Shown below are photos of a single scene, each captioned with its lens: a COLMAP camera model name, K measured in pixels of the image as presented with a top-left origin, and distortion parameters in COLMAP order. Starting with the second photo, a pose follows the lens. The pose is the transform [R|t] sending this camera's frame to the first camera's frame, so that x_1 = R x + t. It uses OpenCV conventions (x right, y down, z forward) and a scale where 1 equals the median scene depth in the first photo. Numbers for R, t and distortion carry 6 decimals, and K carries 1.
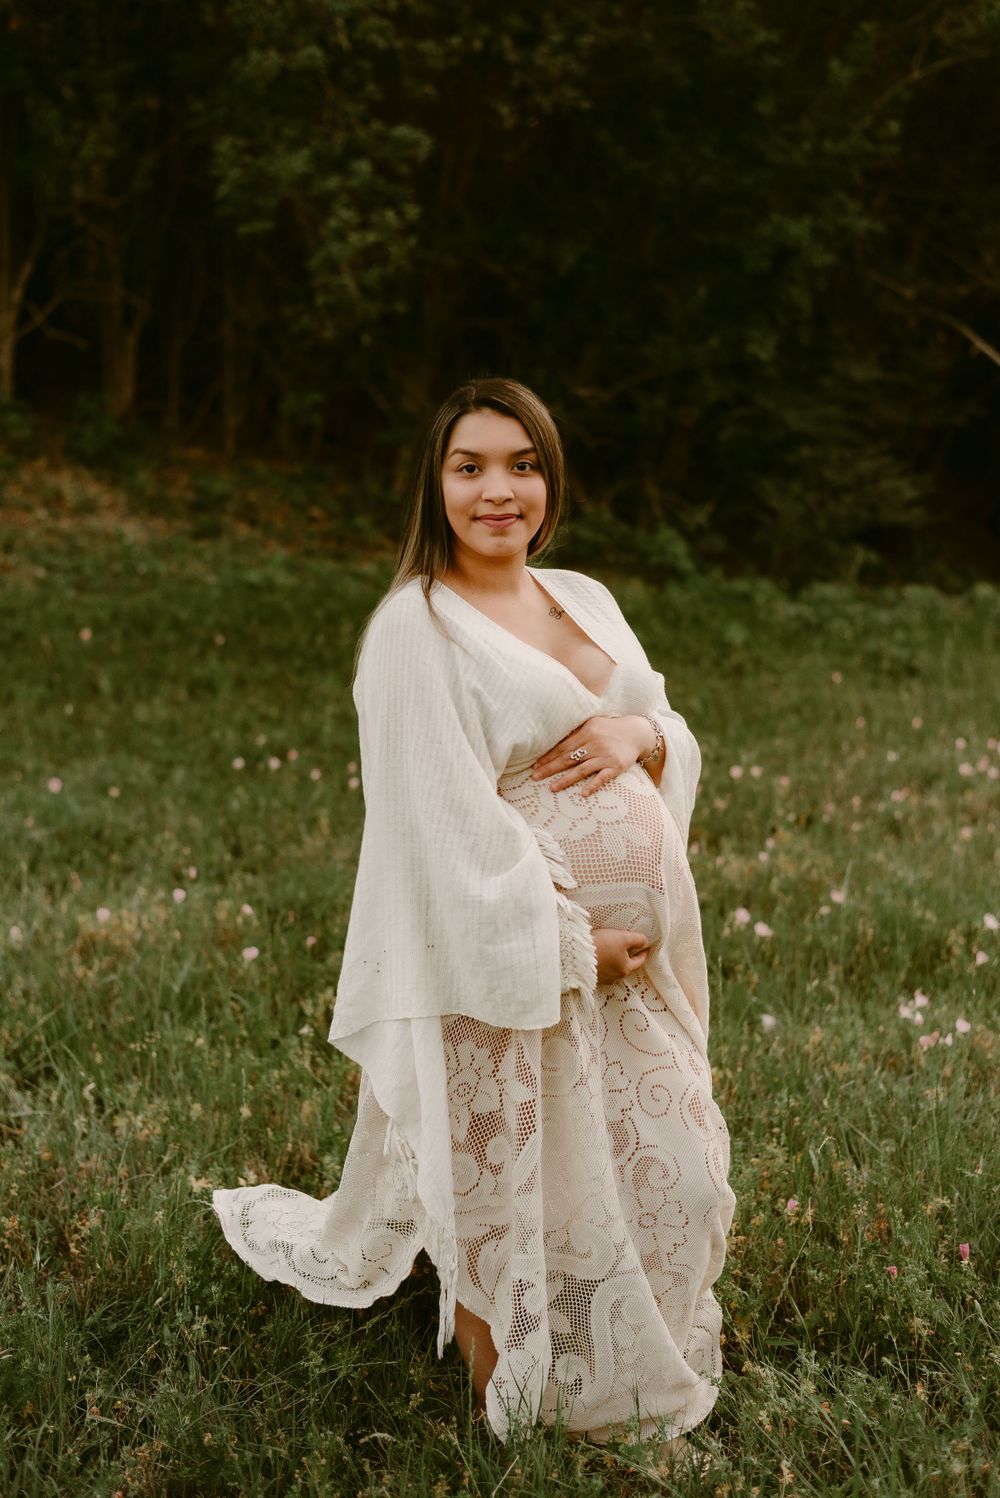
lens RADIAL K [[2244.3, 0, 500.0], [0, 2244.3, 749.0], [0, 0, 1]] dist [0.023073, -0.021011]
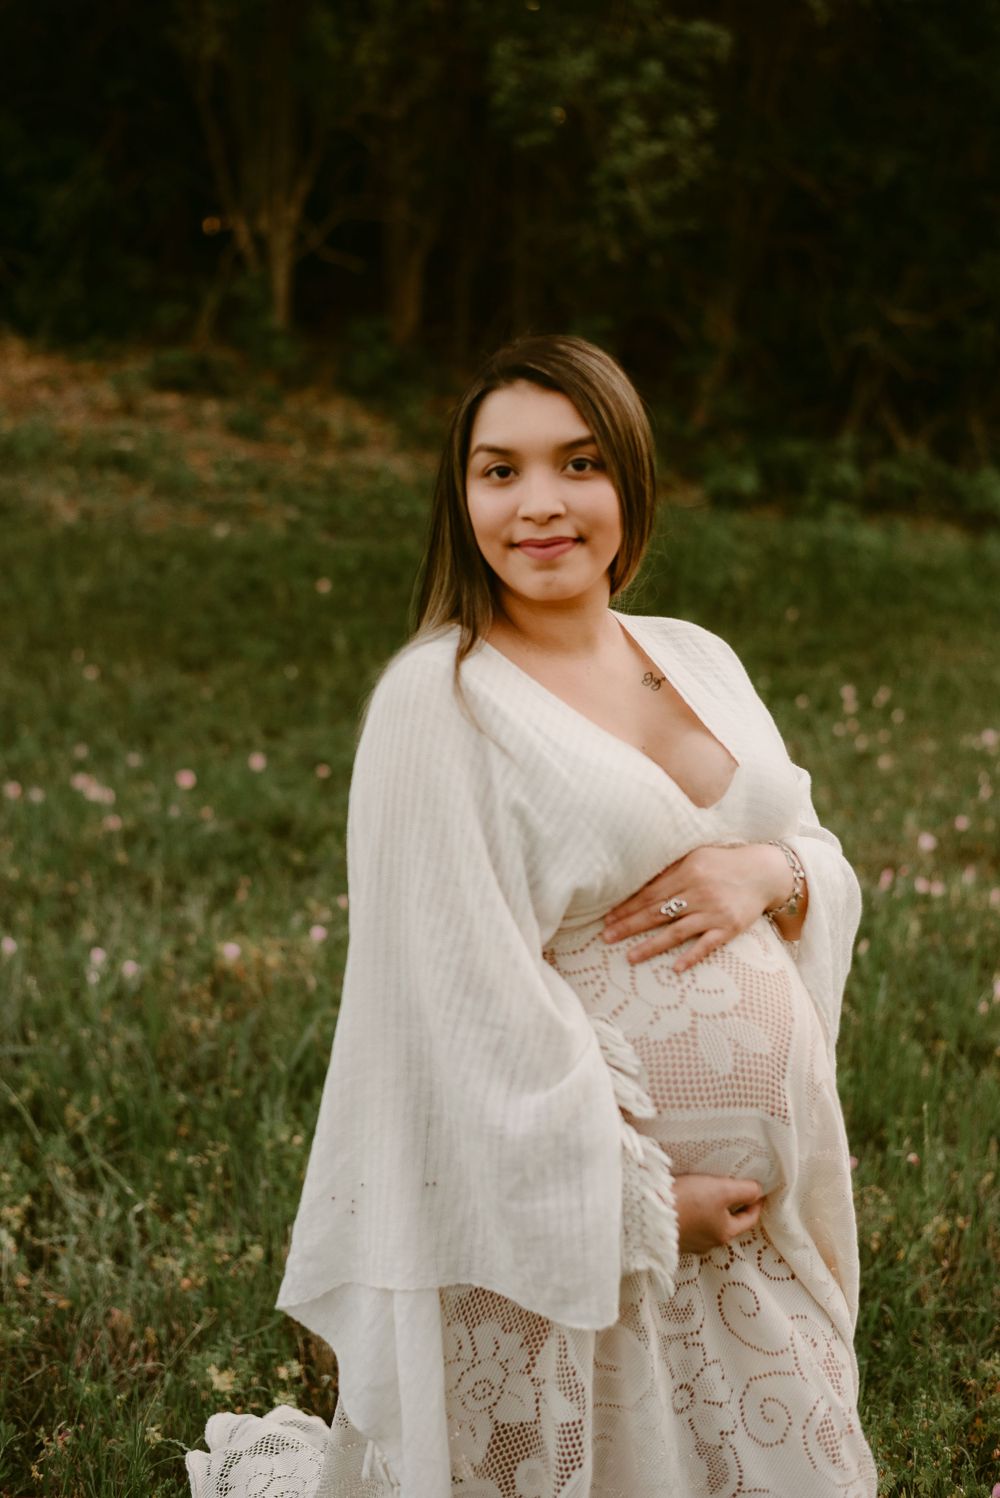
lens RADIAL K [[2244.3, 0, 500.0], [0, 2244.3, 749.0], [0, 0, 1]] dist [0.023073, -0.021011]
pose [[0.988282, 0.032187, -0.149210, 0.036181], [-0.026847, 0.998930, 0.037665, -0.029378], [0.150263, -0.033217, 0.988088, 0.144297]]
